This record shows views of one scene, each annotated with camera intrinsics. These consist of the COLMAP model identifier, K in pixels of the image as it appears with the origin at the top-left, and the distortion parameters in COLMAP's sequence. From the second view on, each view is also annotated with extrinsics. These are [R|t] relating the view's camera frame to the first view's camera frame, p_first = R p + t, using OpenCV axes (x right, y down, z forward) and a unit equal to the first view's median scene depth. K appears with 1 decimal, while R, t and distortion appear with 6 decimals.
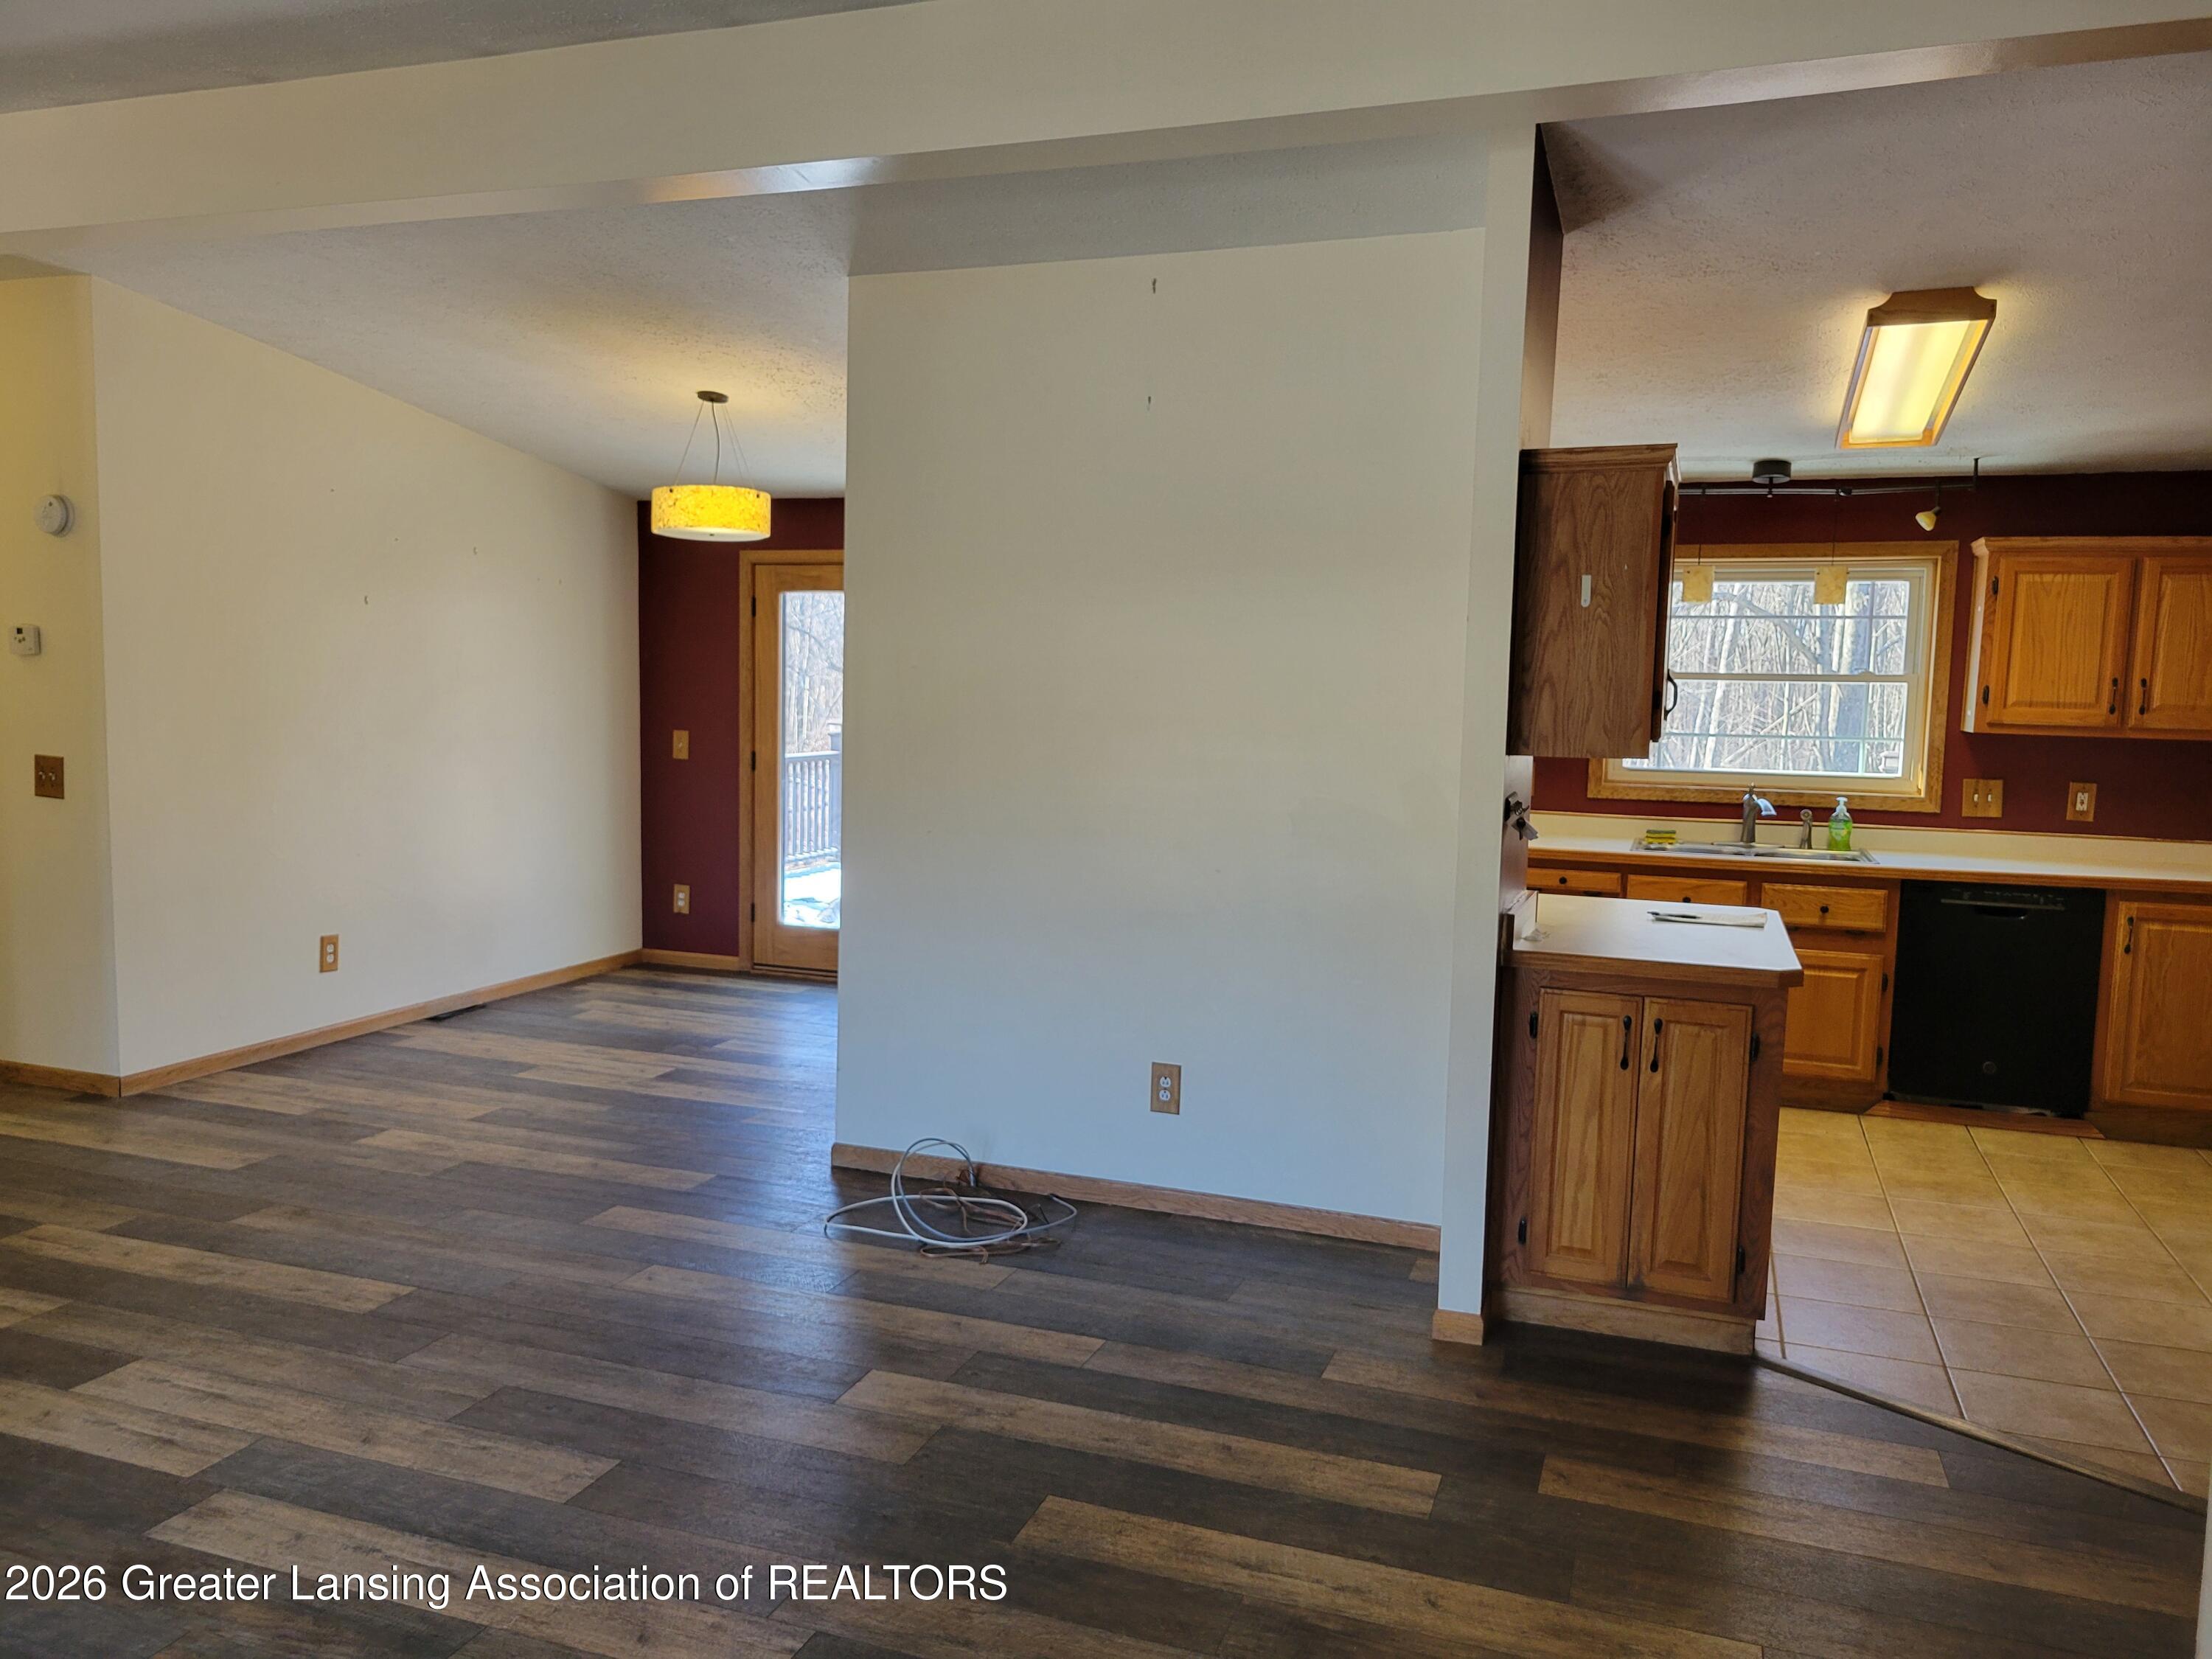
lens RADIAL K [[1663.2, 0, 1078.3], [0, 1663.2, 841.0], [0, 0, 1]] dist [0.046389, -0.029071]
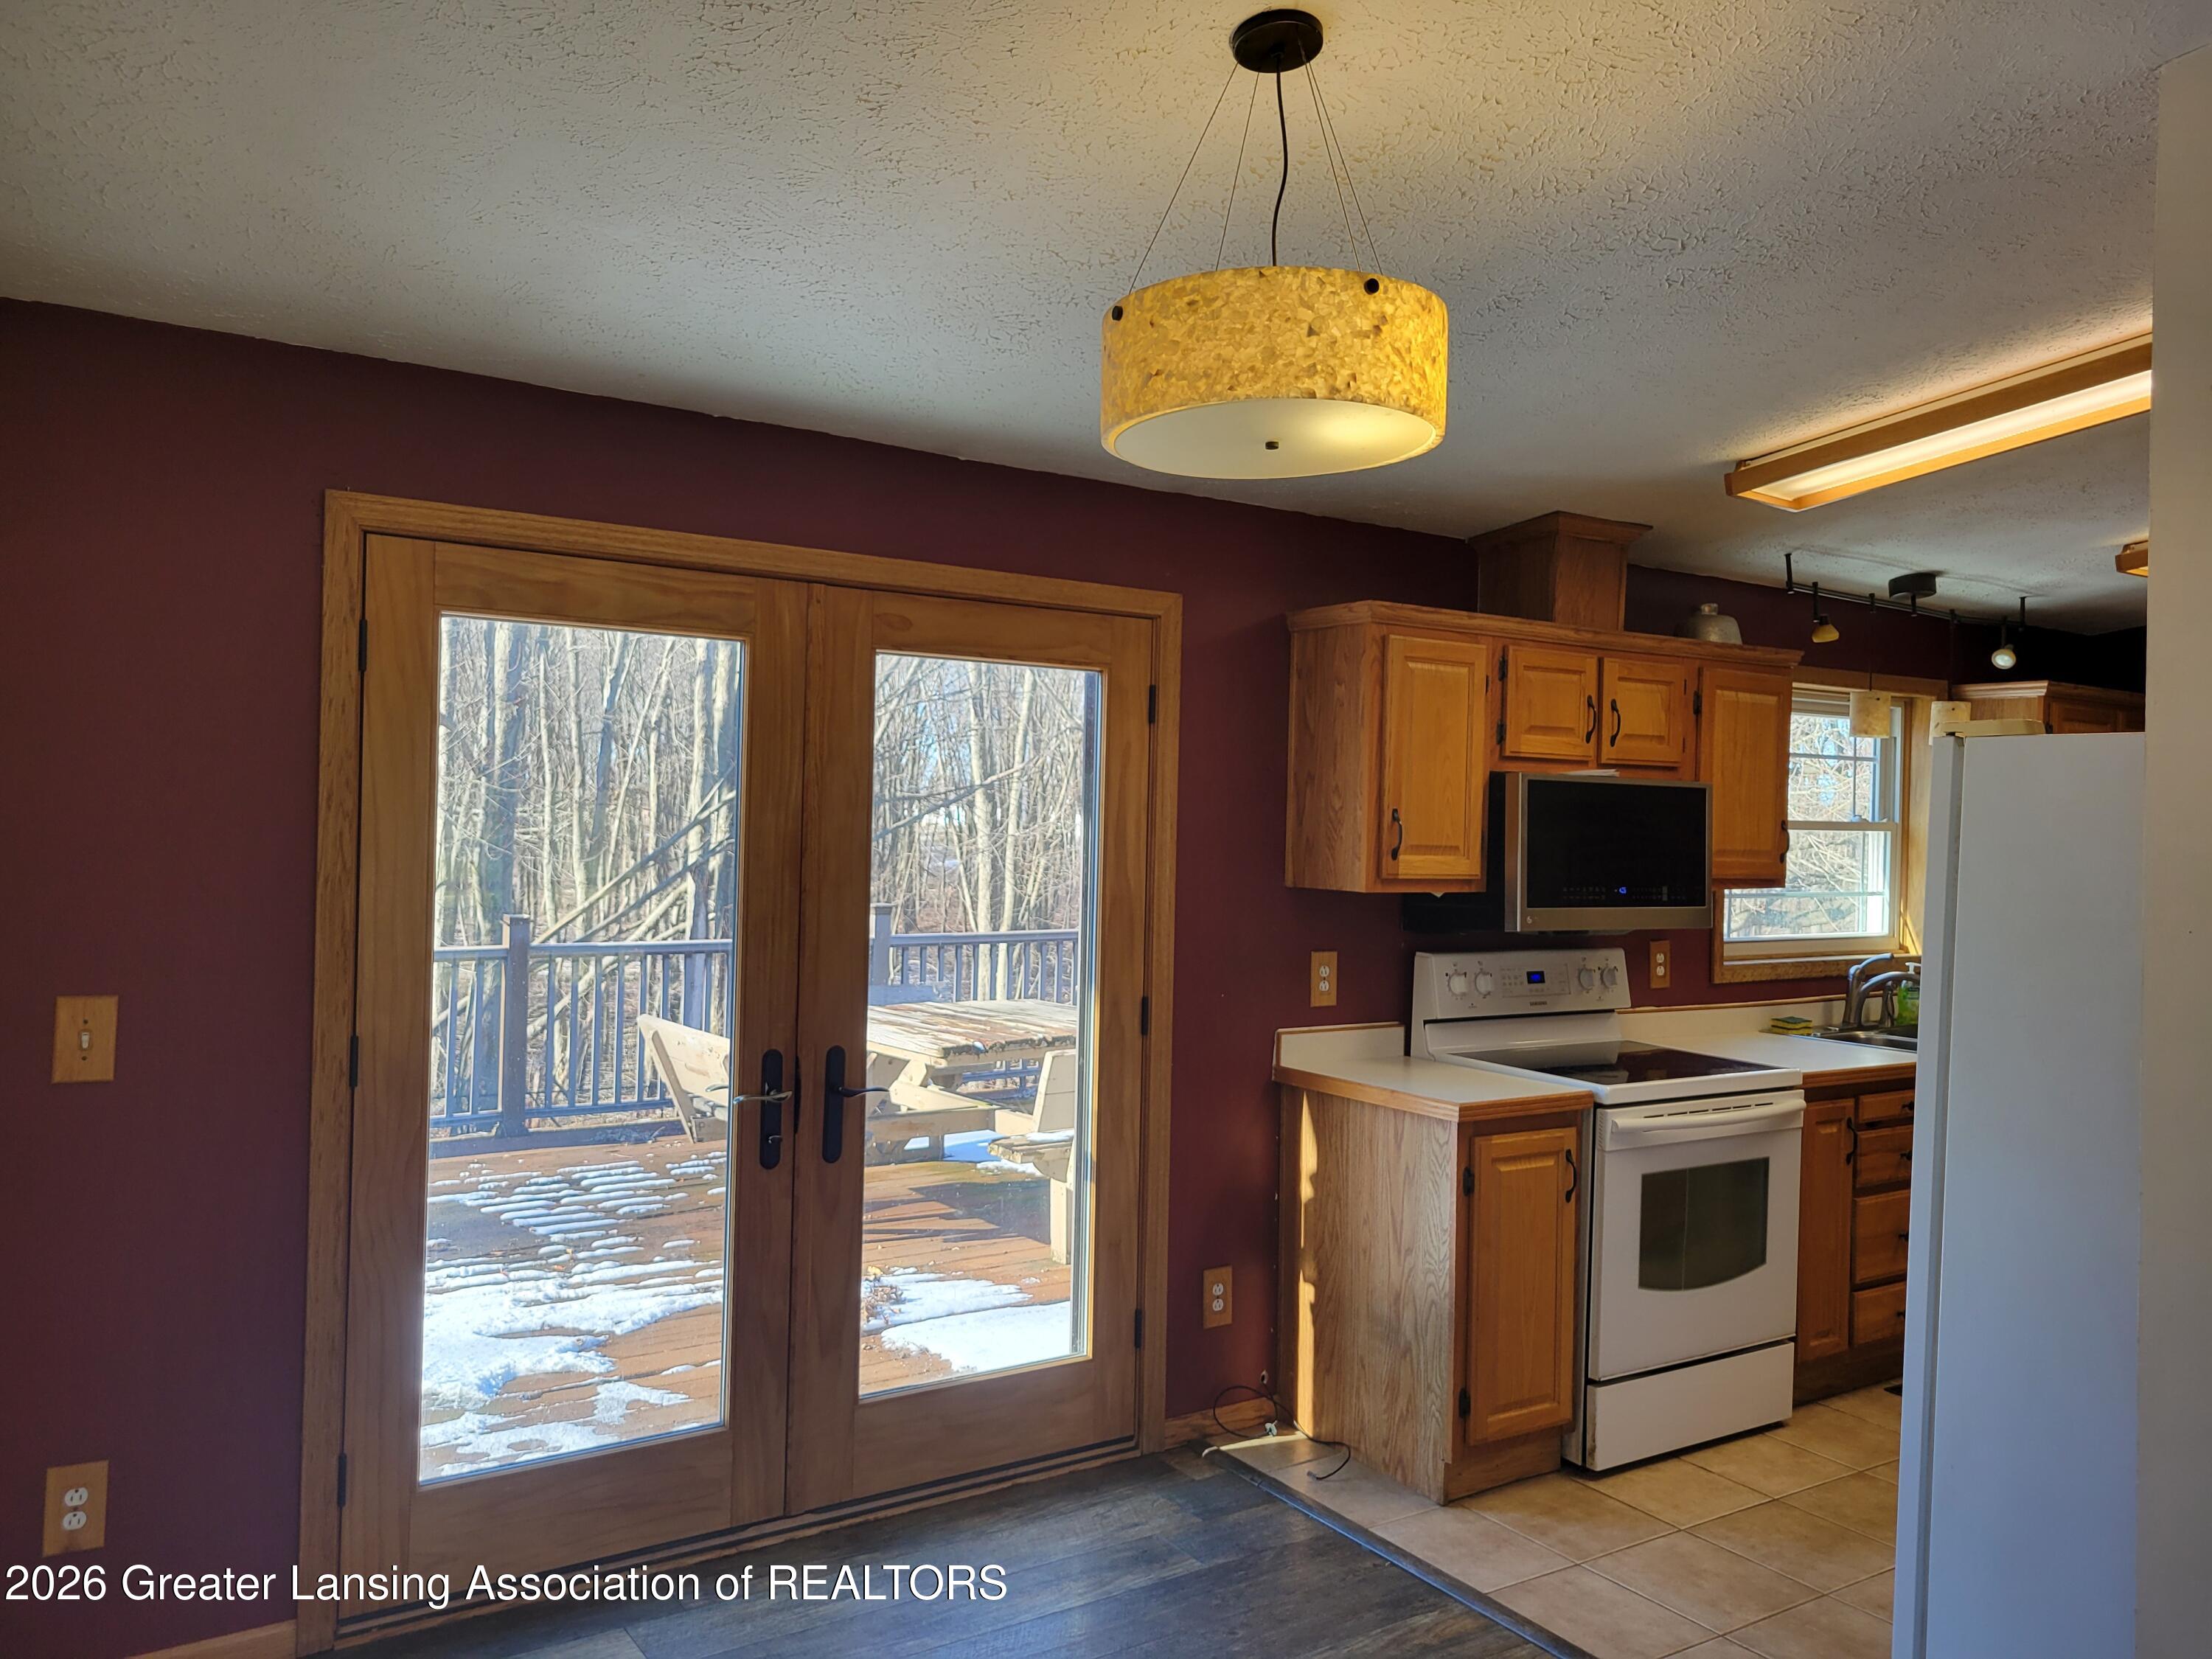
lens RADIAL K [[1663.2, 0, 1089.8], [0, 1663.2, 827.4], [0, 0, 1]] dist [0.046389, -0.029071]
pose [[0.584565, -0.013294, 0.811238, -0.568505], [0.069391, 0.997021, -0.033663, -0.107996], [-0.808374, 0.075971, 0.583746, 0.925198]]
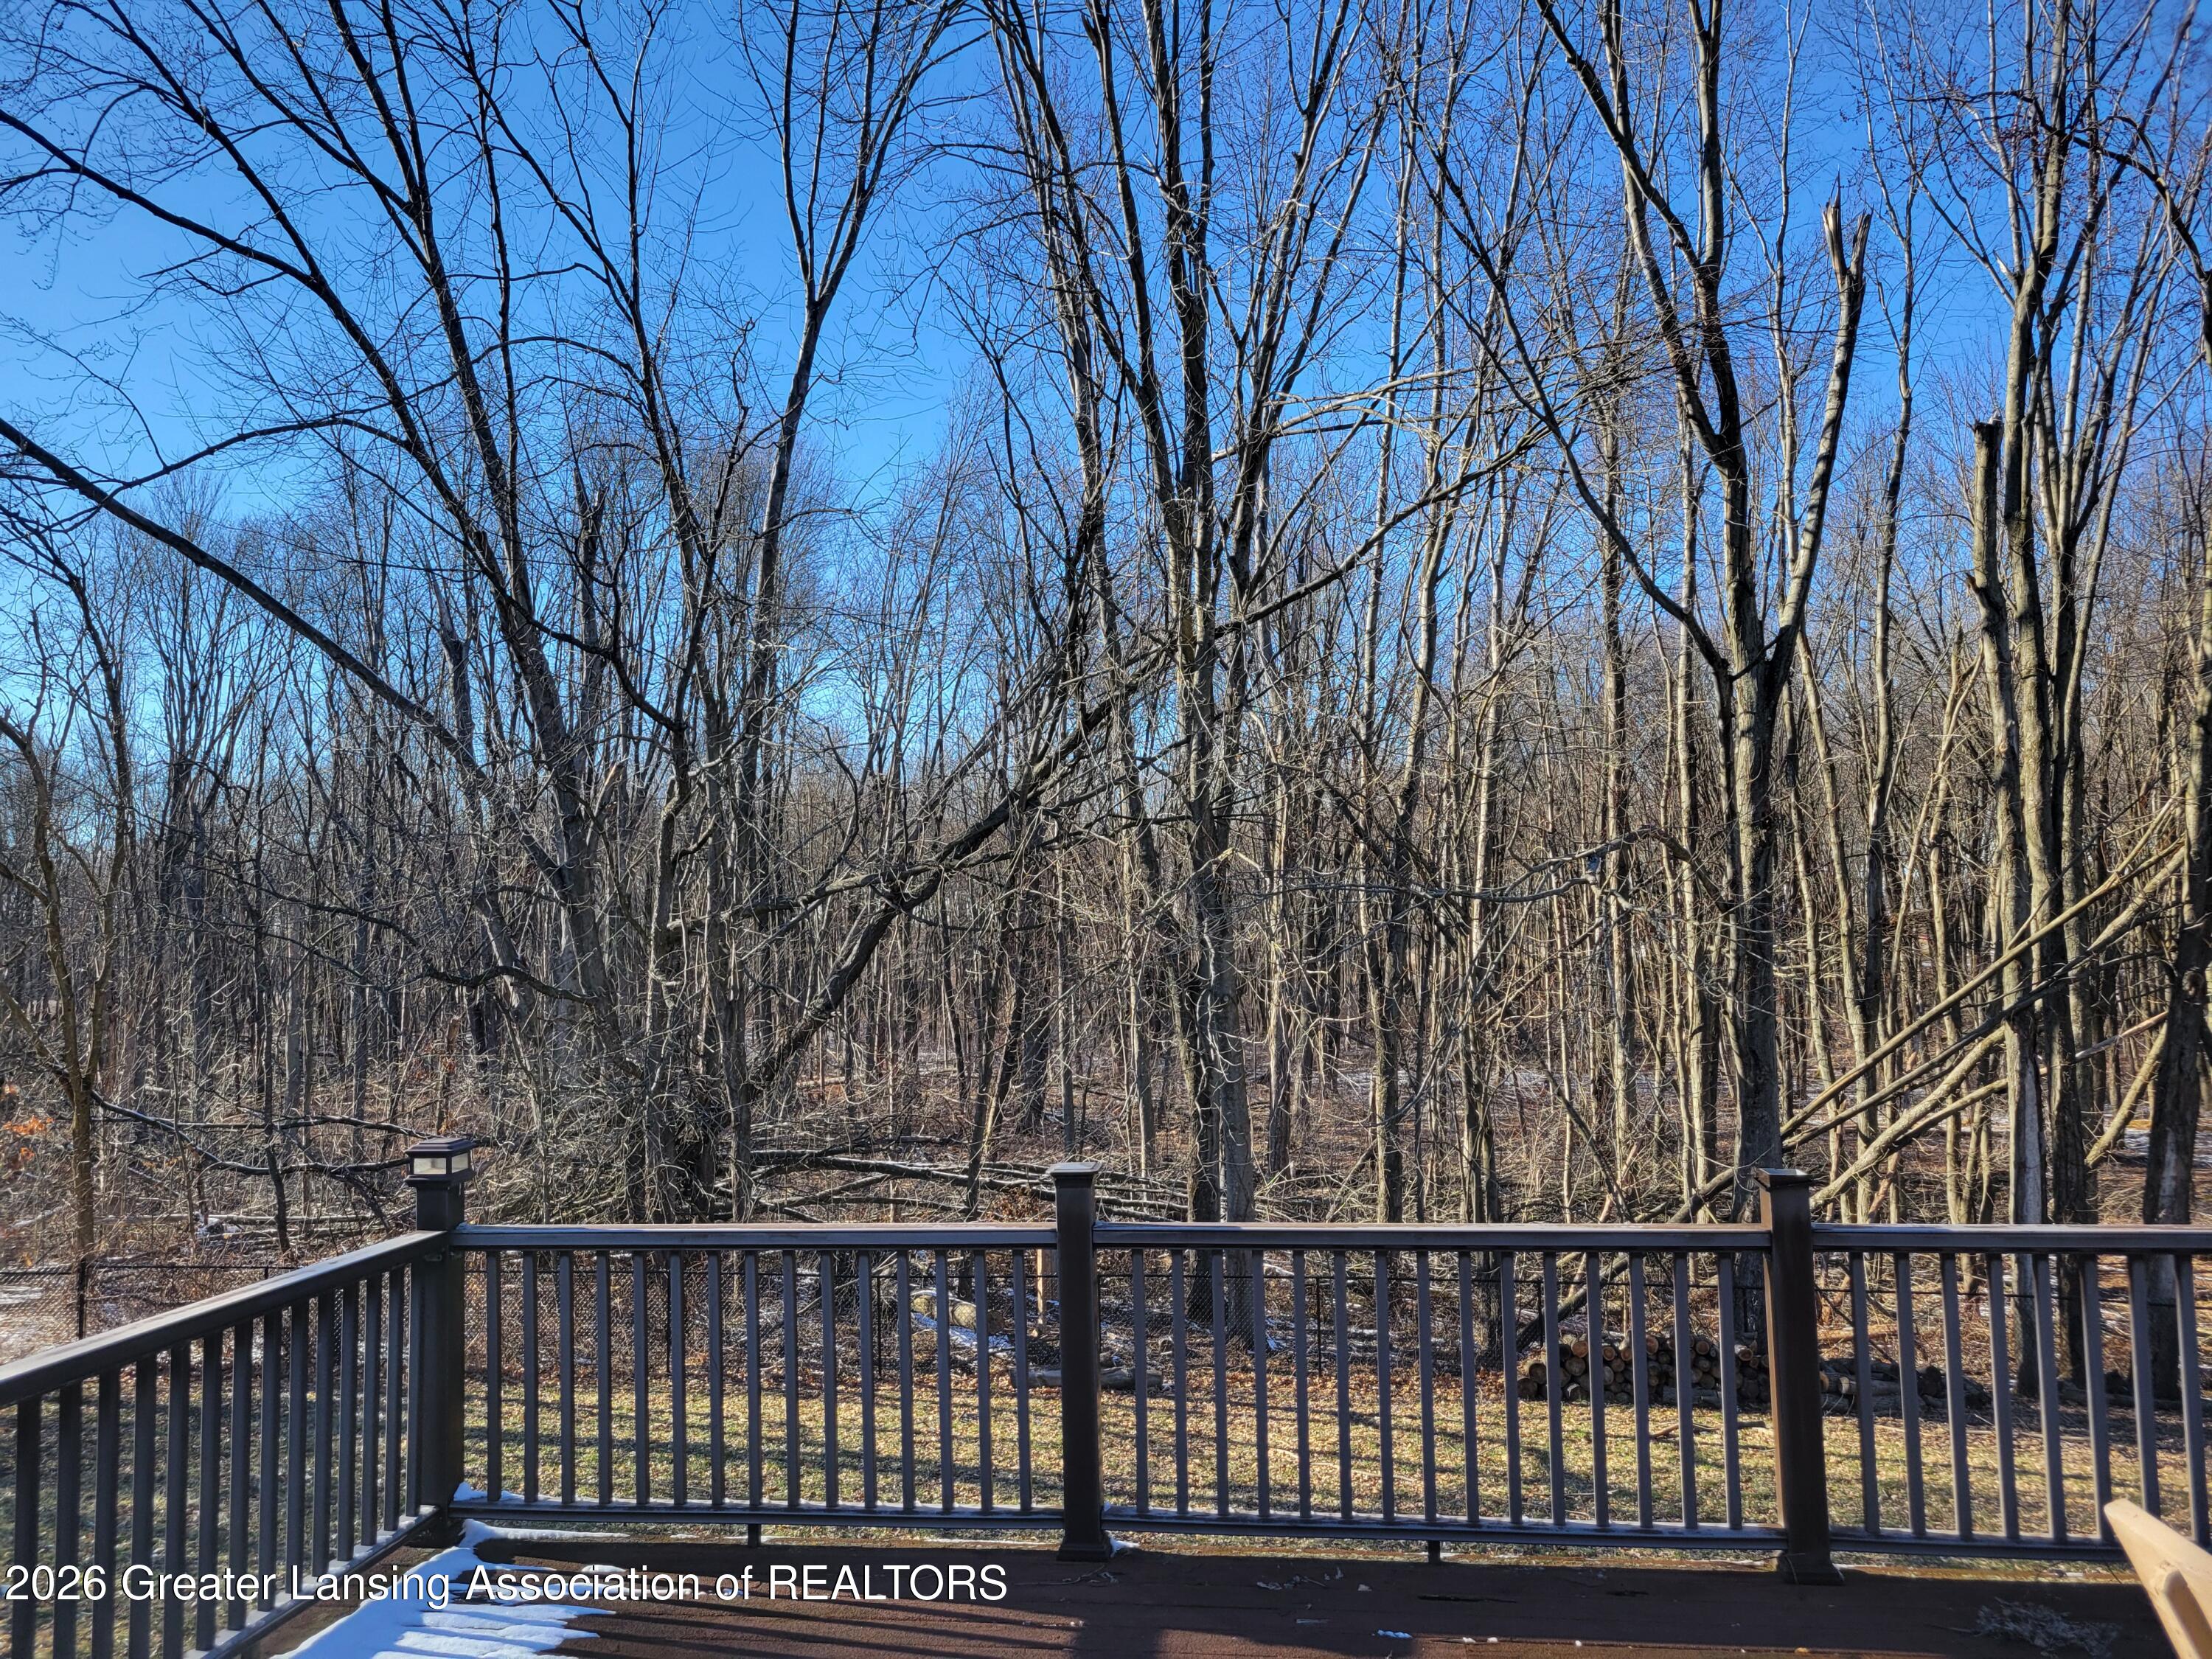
lens RADIAL K [[1663.2, 0, 1083.9], [0, 1663.2, 851.4], [0, 0, 1]] dist [0.046389, -0.029071]
pose [[0.973667, -0.032671, 0.225623, -0.208167], [0.068273, 0.986043, -0.151847, -0.162277], [-0.217513, 0.163253, 0.962308, 1.422216]]
